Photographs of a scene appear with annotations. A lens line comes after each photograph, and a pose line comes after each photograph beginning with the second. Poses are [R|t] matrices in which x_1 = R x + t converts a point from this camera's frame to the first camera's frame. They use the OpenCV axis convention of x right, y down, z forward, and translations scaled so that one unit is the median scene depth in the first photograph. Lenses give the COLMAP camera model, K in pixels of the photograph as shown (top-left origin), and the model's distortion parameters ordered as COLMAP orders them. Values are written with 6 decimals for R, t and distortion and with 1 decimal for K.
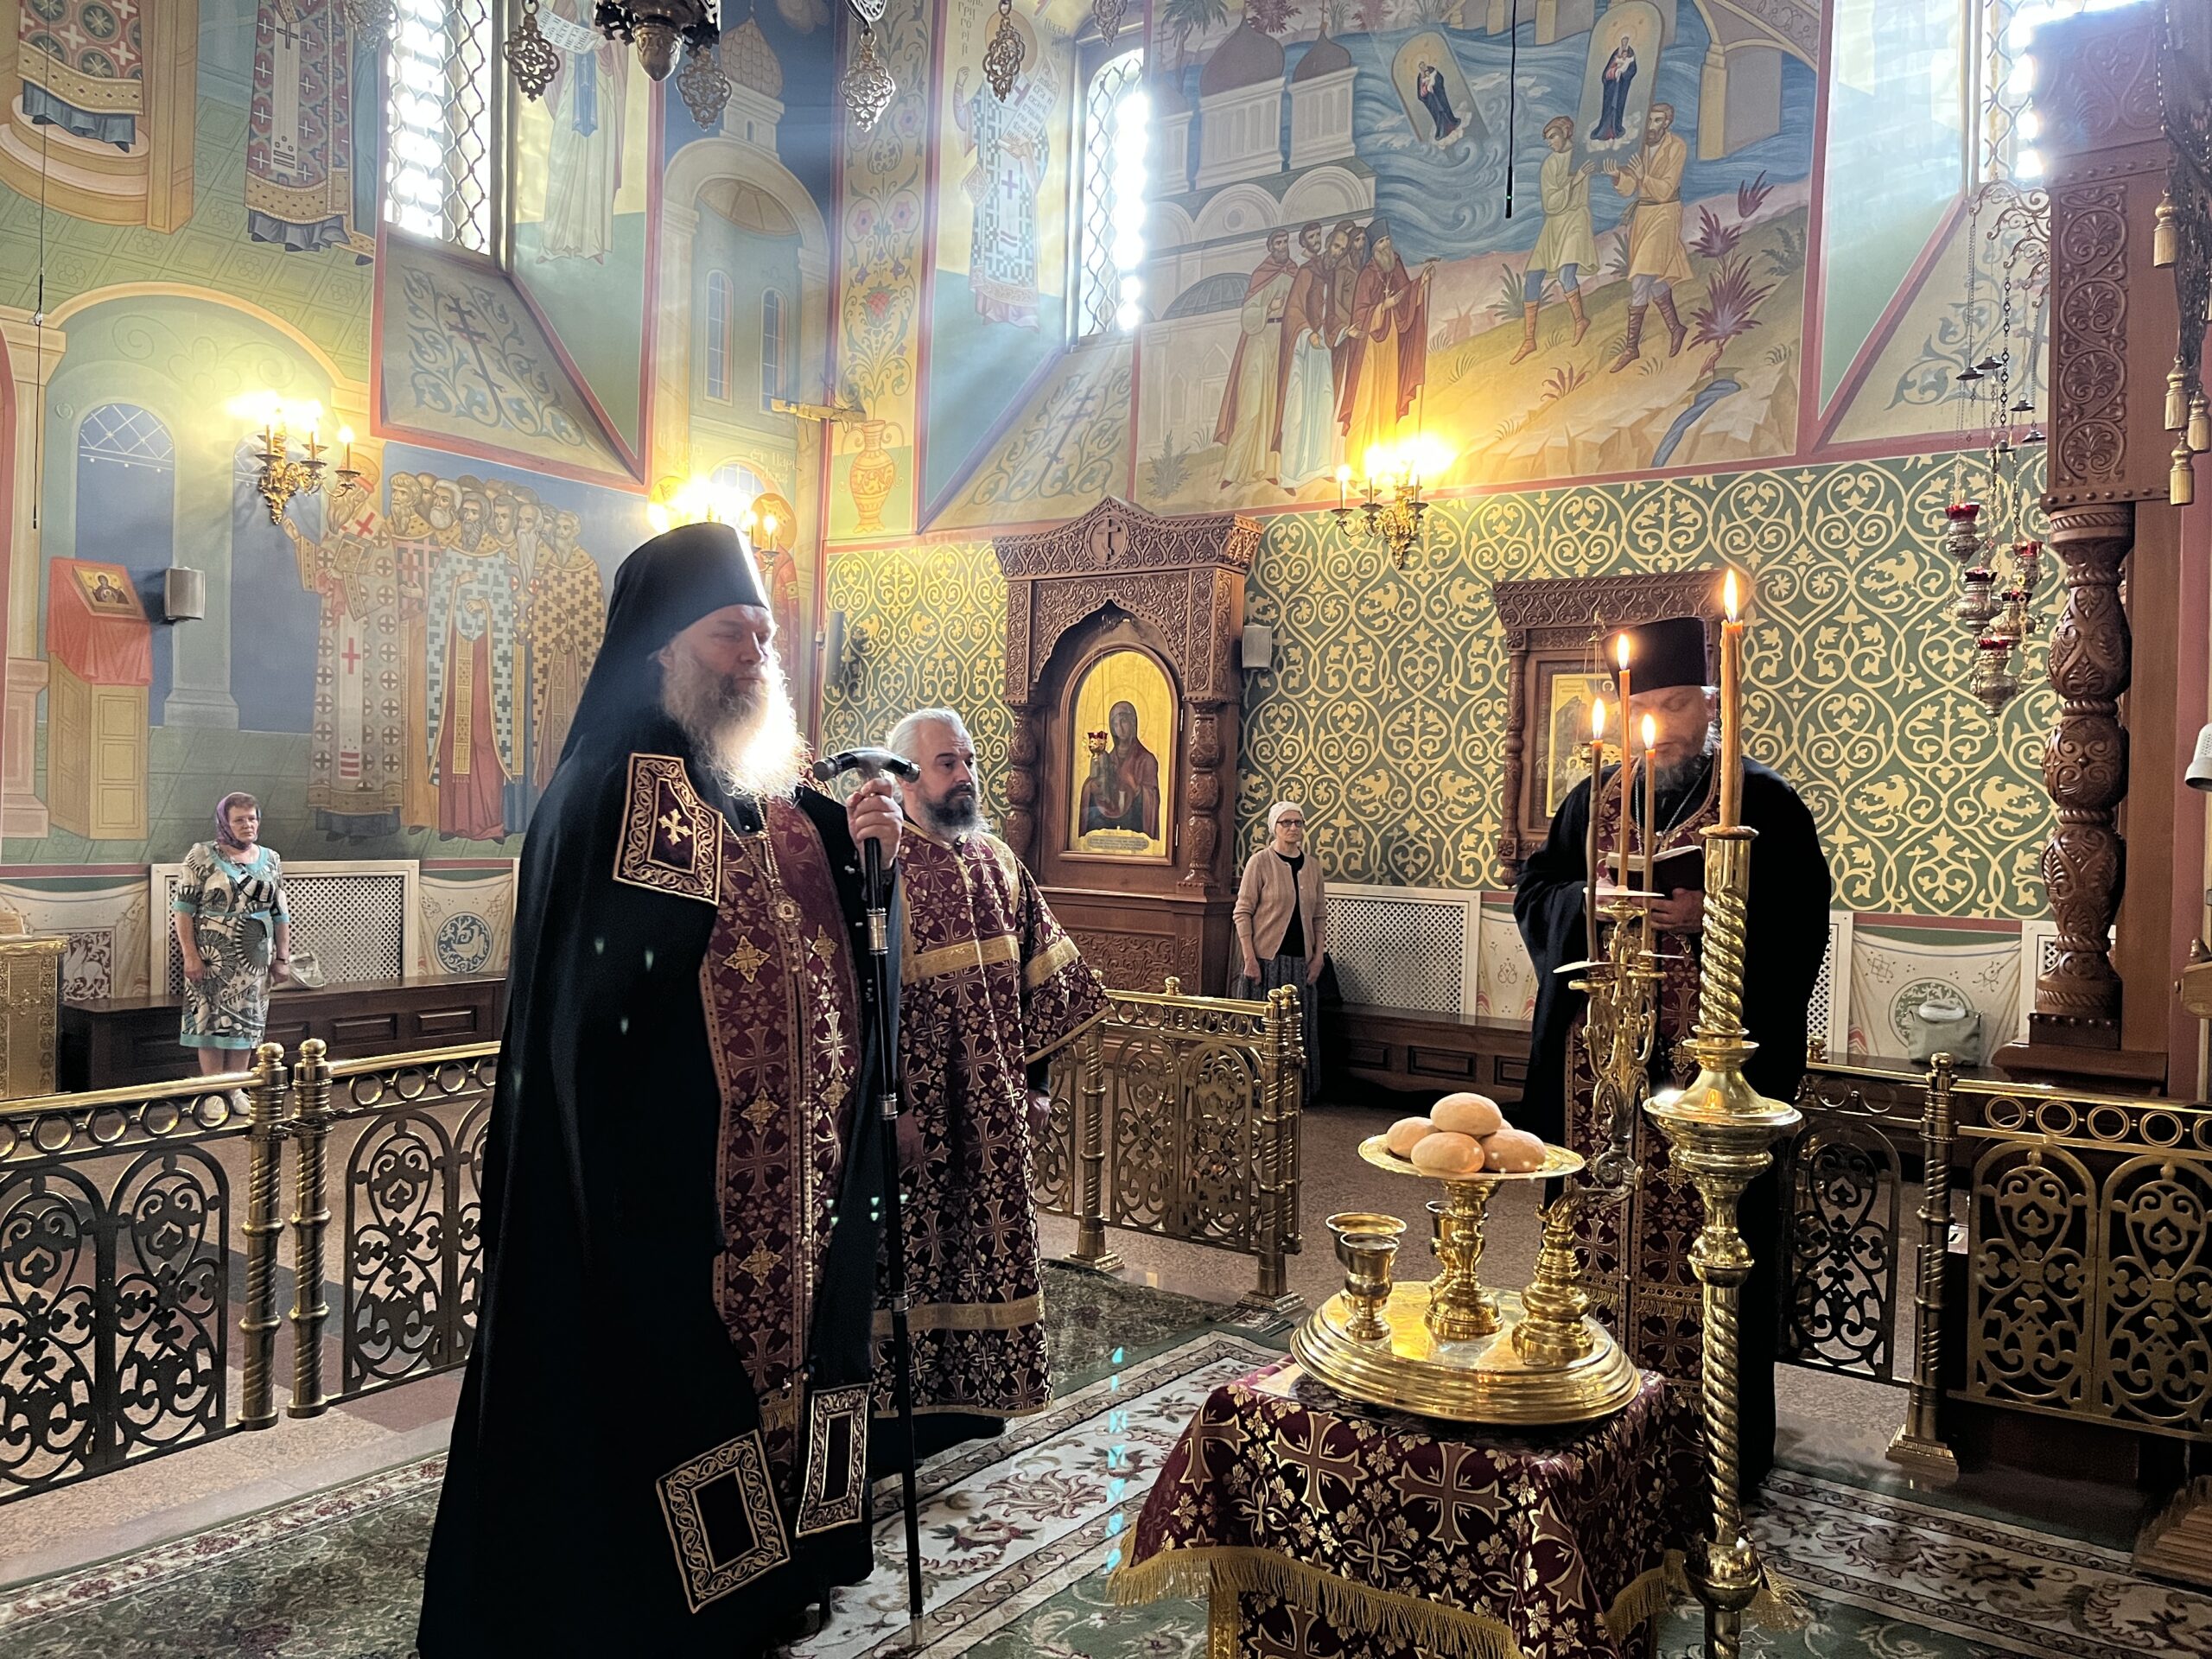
lens RADIAL K [[1674.1, 0, 1111.7], [0, 1674.1, 833.3], [0, 0, 1]] dist [0.065869, -0.088538]
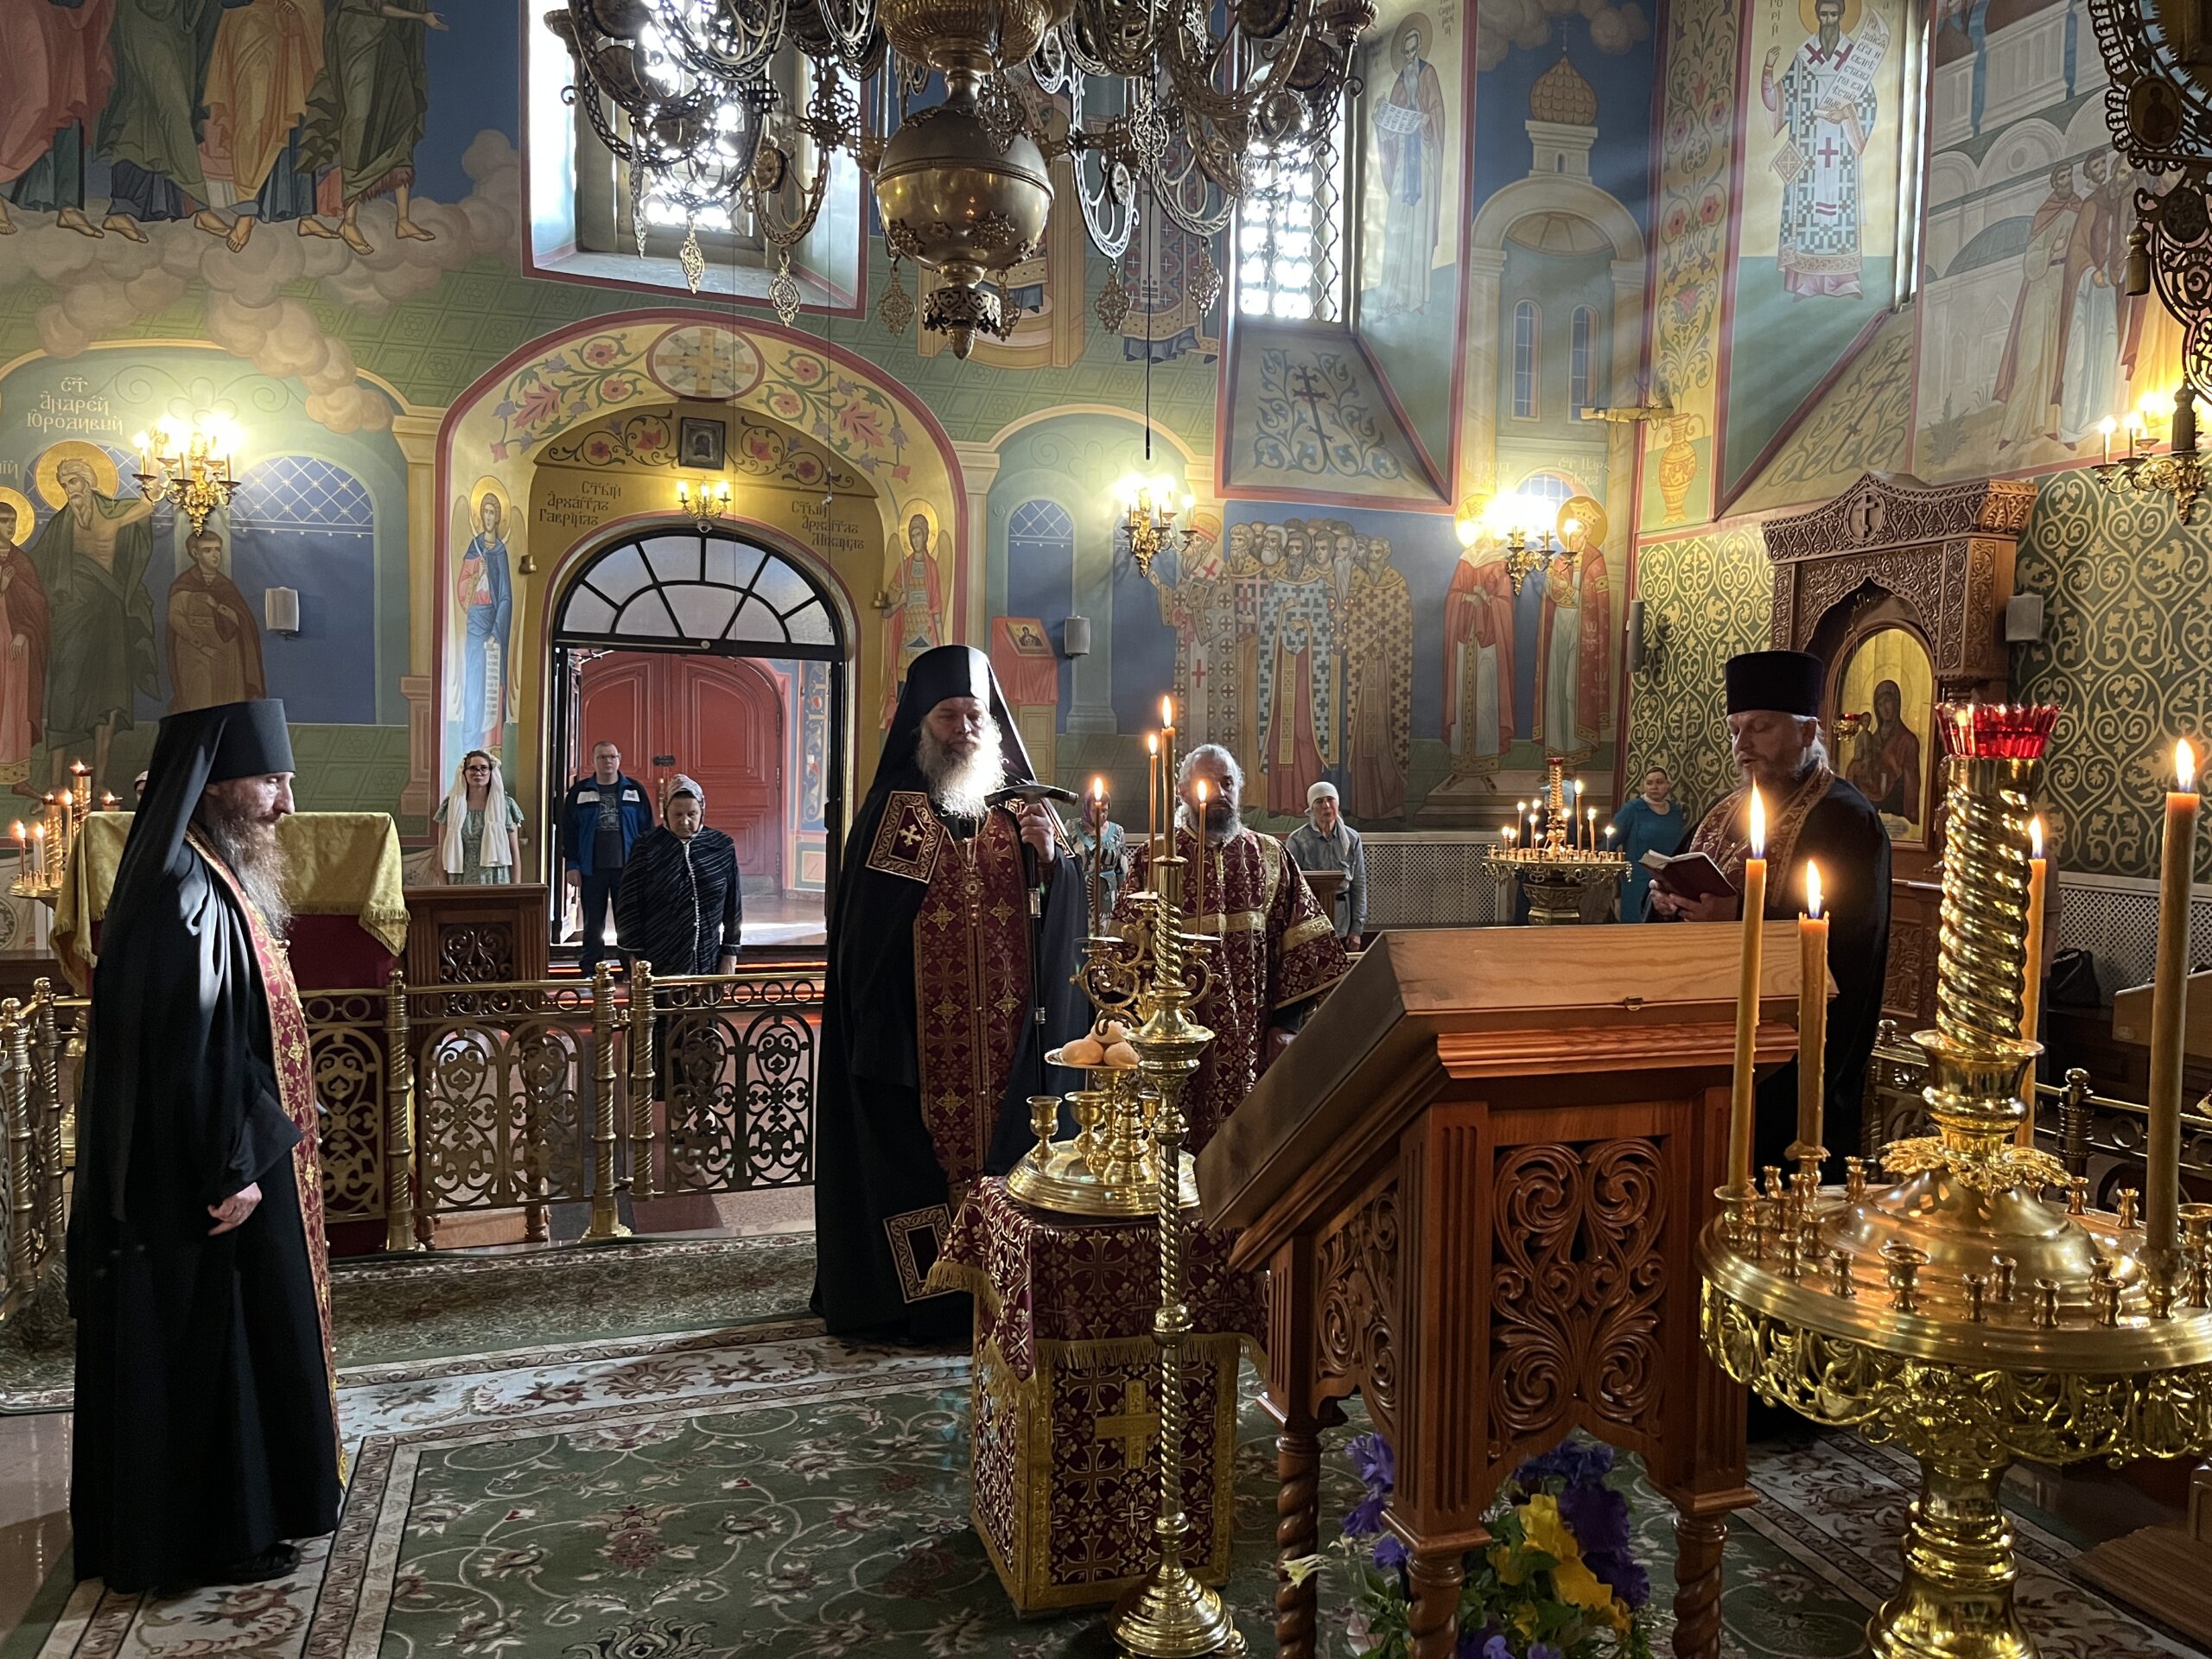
lens RADIAL K [[1674.1, 0, 1111.7], [0, 1674.1, 833.3], [0, 0, 1]] dist [0.065869, -0.088538]
pose [[0.806974, 0.015353, -0.590387, 0.248186], [-0.002808, 0.999751, 0.022159, -0.012160], [0.590580, -0.016224, 0.806816, -0.062154]]
